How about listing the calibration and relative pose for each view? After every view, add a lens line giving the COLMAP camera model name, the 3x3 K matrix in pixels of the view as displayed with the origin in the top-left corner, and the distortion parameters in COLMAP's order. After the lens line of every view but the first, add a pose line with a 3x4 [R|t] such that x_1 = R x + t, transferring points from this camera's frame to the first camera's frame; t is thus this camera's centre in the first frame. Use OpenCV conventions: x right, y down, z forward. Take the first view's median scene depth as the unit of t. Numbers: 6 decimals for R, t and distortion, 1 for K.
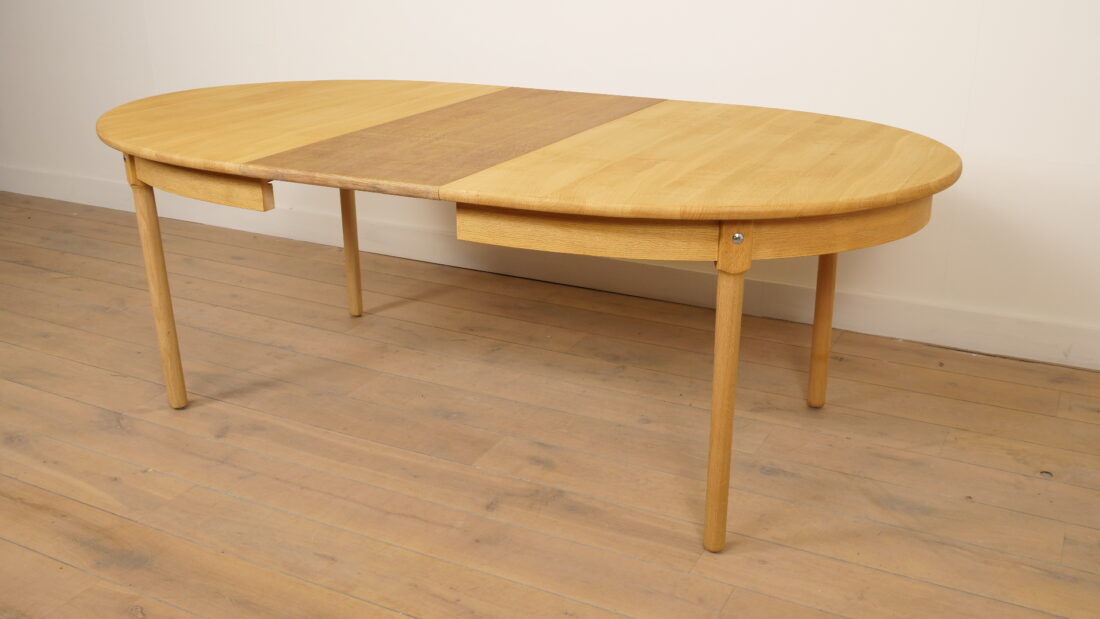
lens RADIAL K [[1049.2, 0, 553.5], [0, 1049.2, 300.4], [0, 0, 1]] dist [-0.012026, -0.010203]
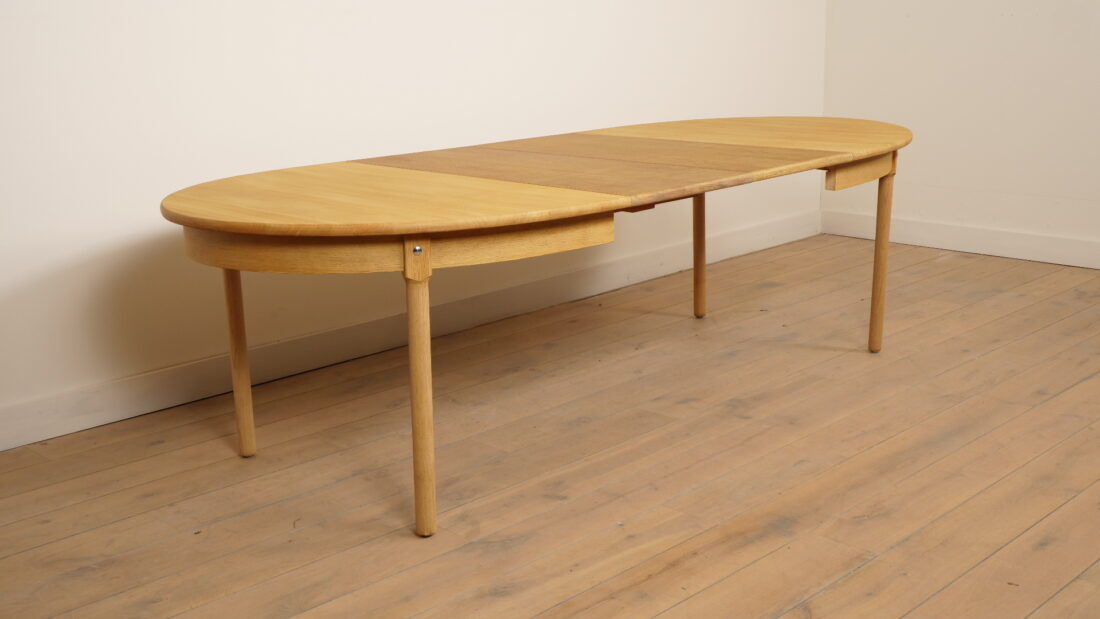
lens RADIAL K [[1237.7, 0, 551.0], [0, 1237.7, 310.6], [0, 0, 1]] dist [0.029490, 0.025924]
pose [[0.291369, -0.229562, 0.928658, -1.449351], [0.347835, 0.929754, 0.120699, -0.190111], [-0.891131, 0.287852, 0.350751, 0.586180]]
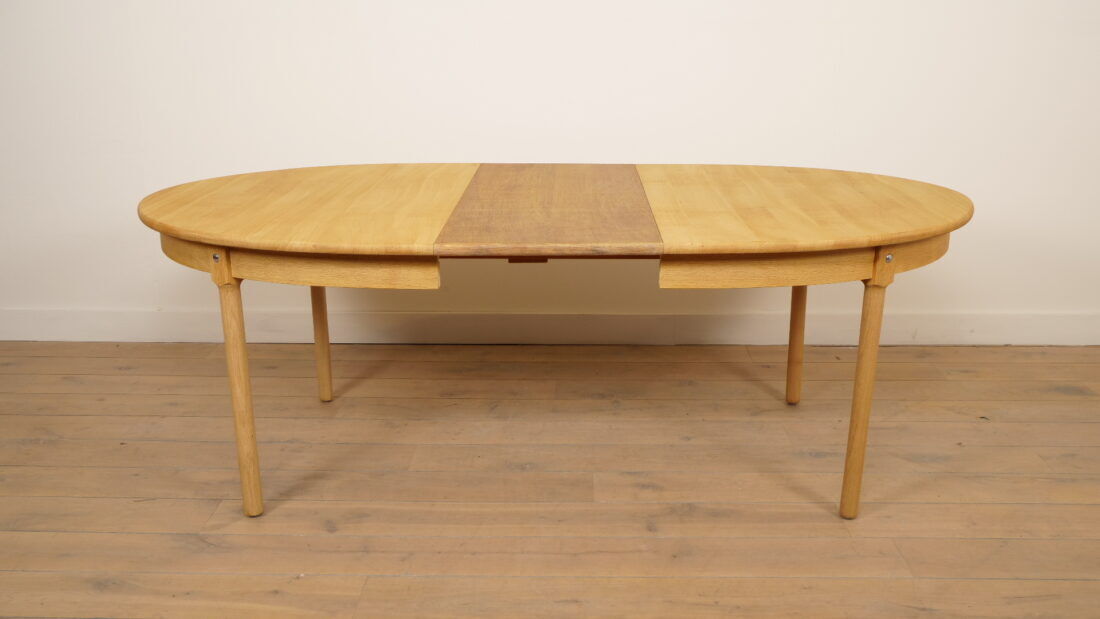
lens RADIAL K [[1014.9, 0, 555.5], [0, 1014.9, 311.7], [0, 0, 1]] dist [-0.005579, 0.003996]
pose [[0.894927, -0.124657, 0.428447, -0.544523], [0.148559, 0.988644, -0.022658, -0.020778], [-0.420757, 0.083927, 0.903283, 0.044335]]
